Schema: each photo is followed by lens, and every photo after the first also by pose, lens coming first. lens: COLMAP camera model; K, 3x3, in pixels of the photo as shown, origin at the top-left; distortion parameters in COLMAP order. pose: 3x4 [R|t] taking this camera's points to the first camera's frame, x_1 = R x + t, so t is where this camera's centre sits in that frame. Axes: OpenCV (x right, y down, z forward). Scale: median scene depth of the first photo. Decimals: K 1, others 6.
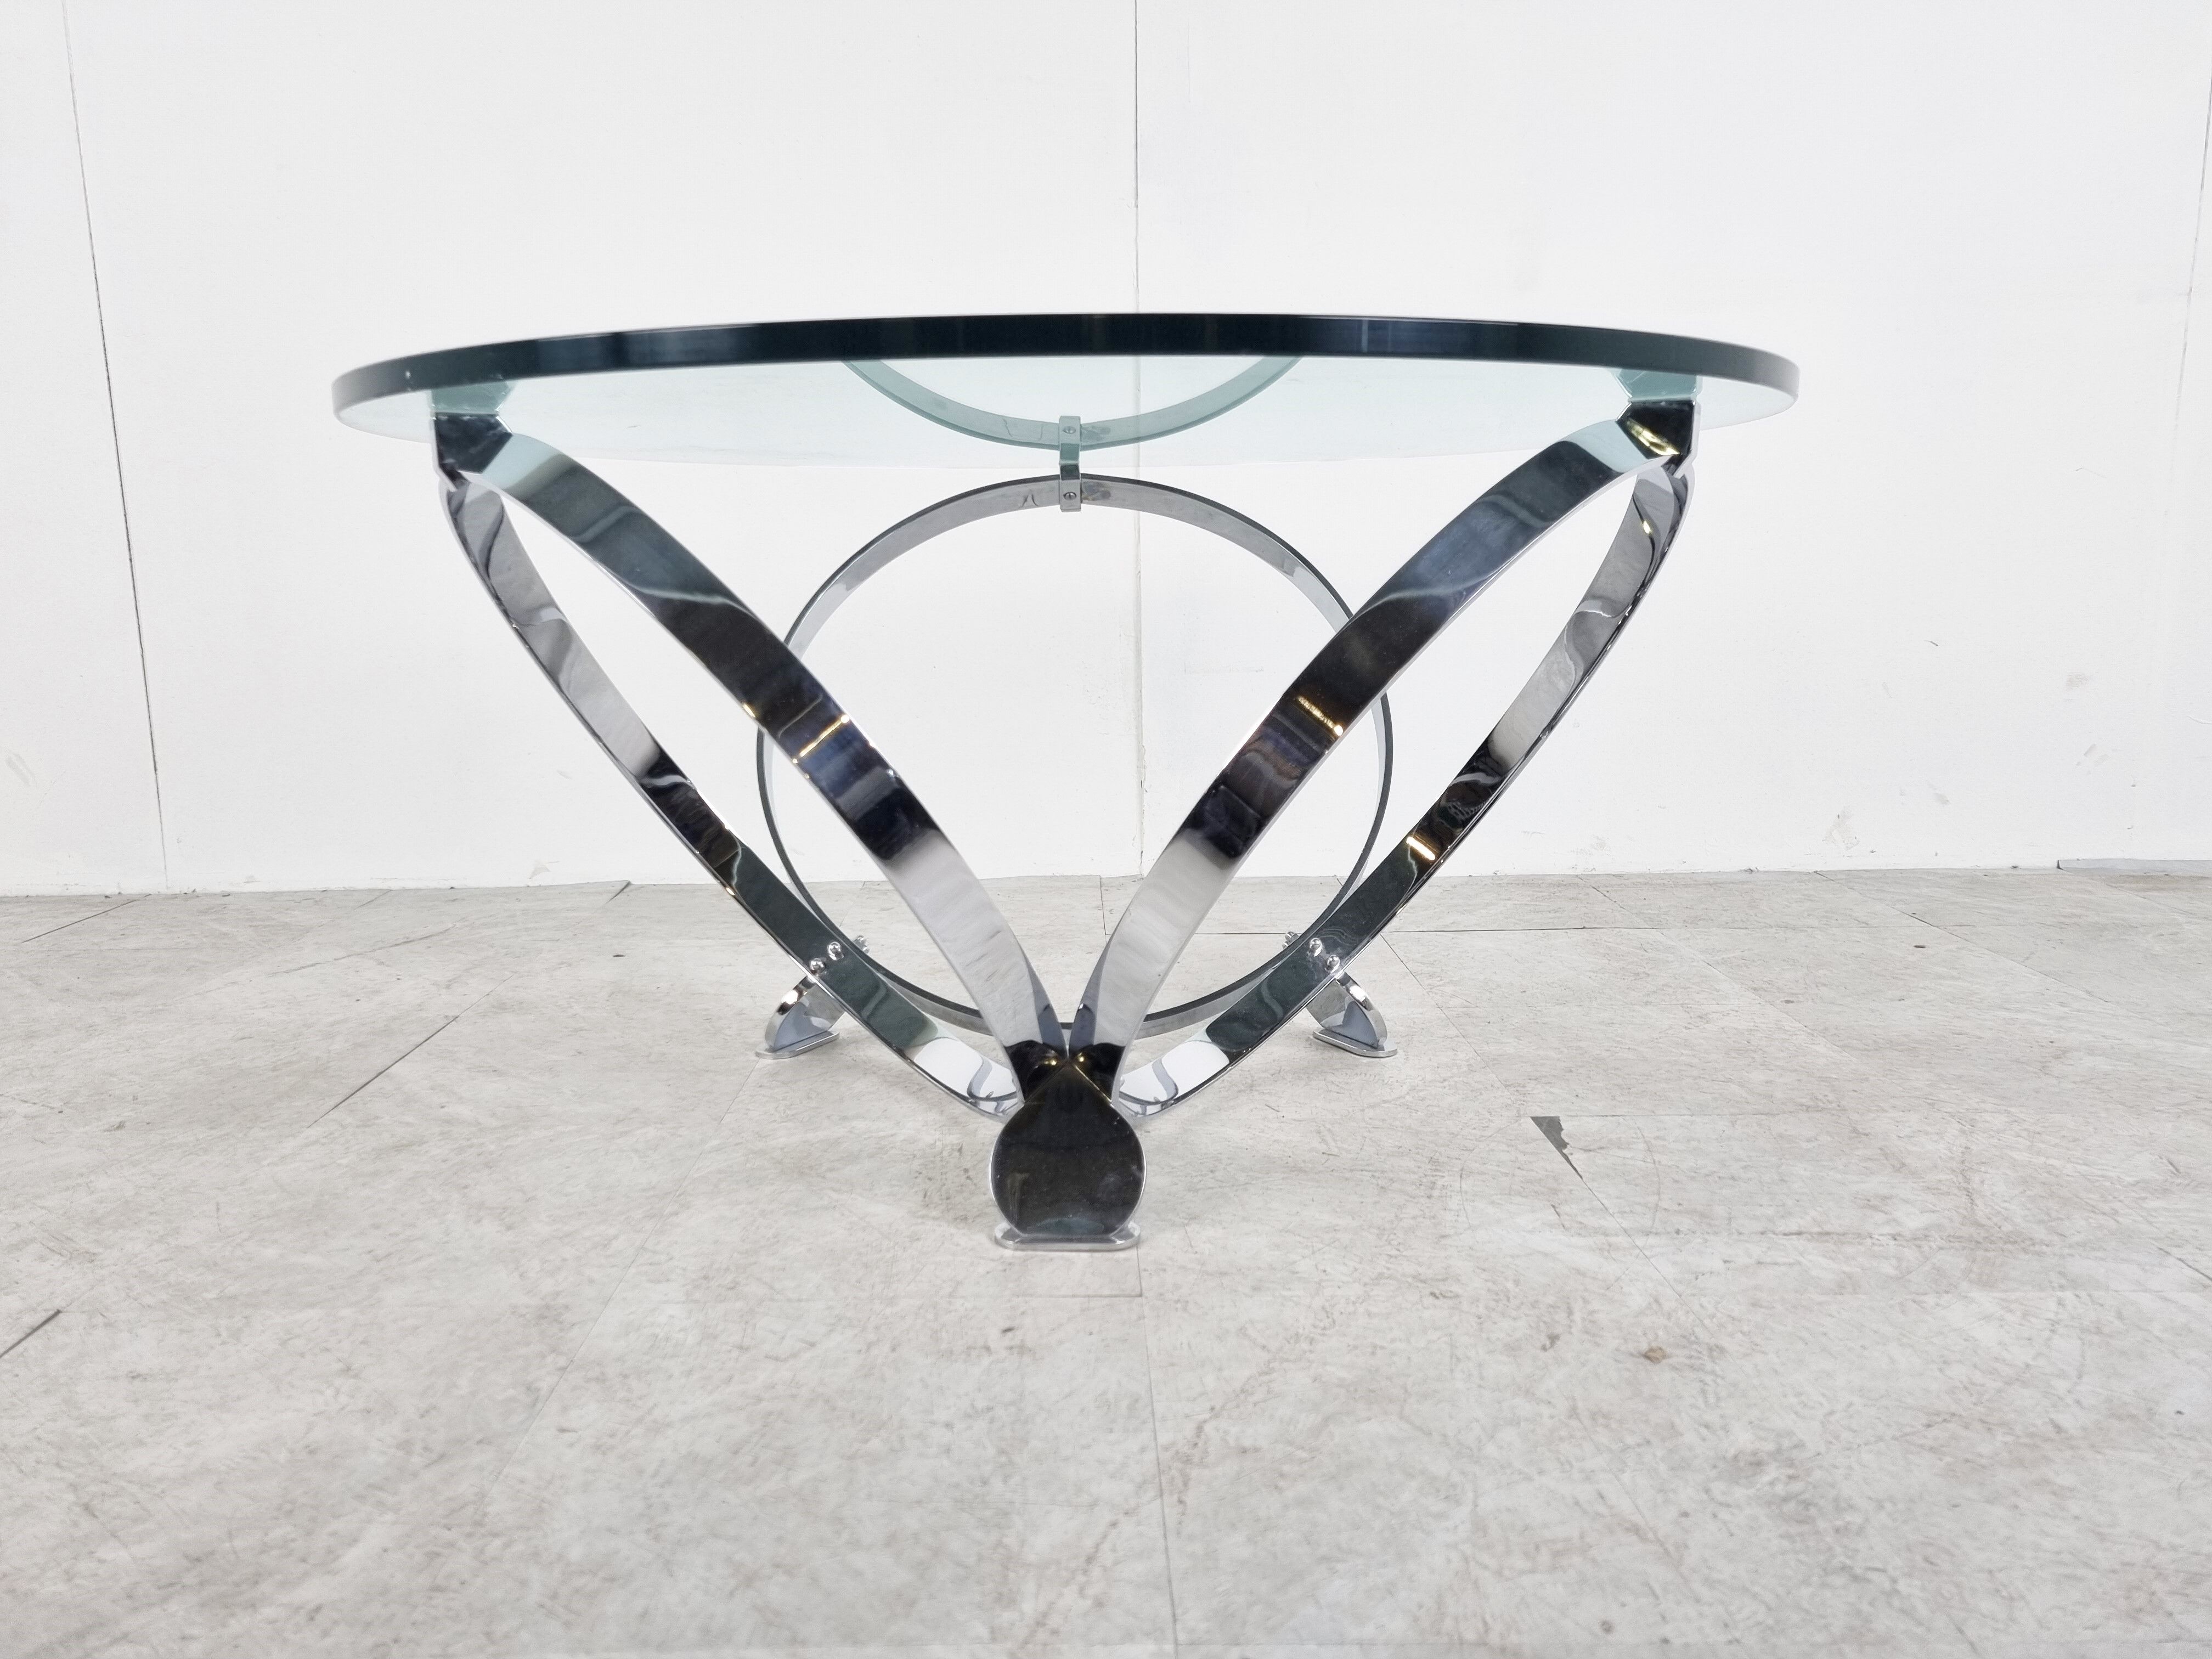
lens RADIAL K [[1684.2, 0, 1088.8], [0, 1684.2, 814.5], [0, 0, 1]] dist [0.067868, -0.044617]
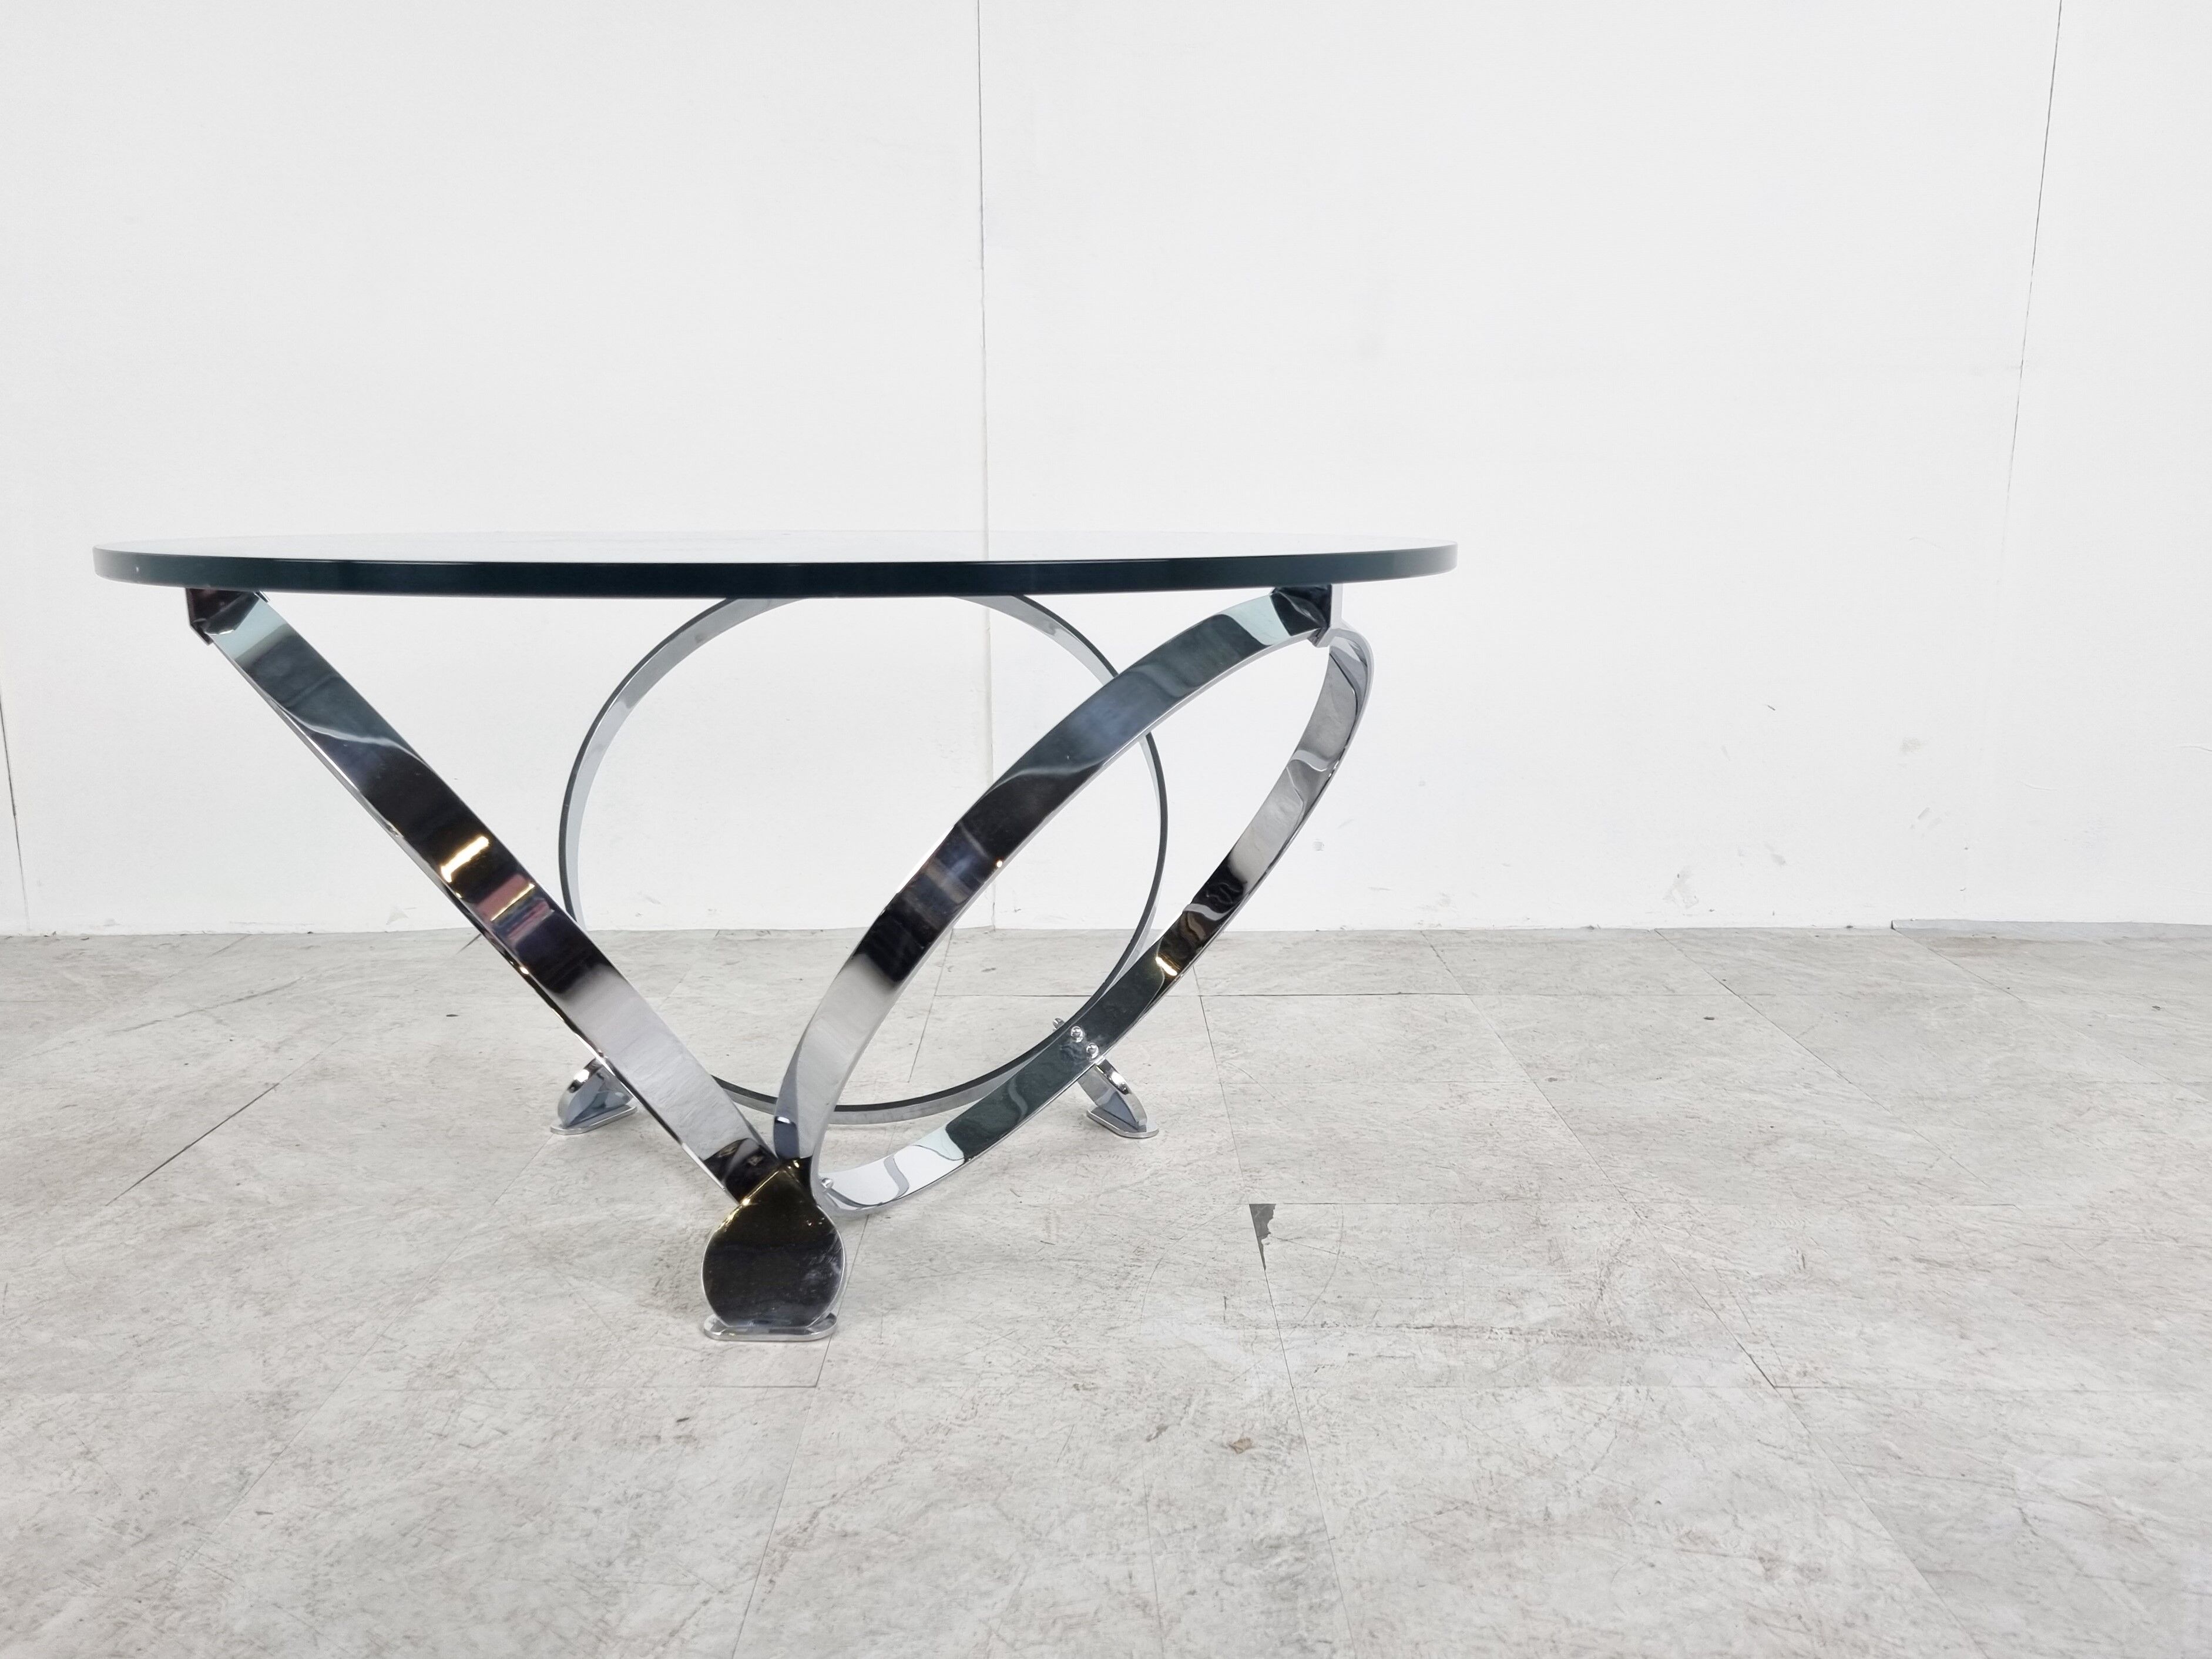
lens RADIAL K [[1811.6, 0, 1110.0], [0, 1811.6, 844.9], [0, 0, 1]] dist [0.065254, -0.041754]
pose [[0.999949, 0.010136, -0.000358, 0.208035], [-0.010116, 0.999239, 0.037674, -0.113268], [0.000739, -0.037668, 0.999290, -0.179659]]
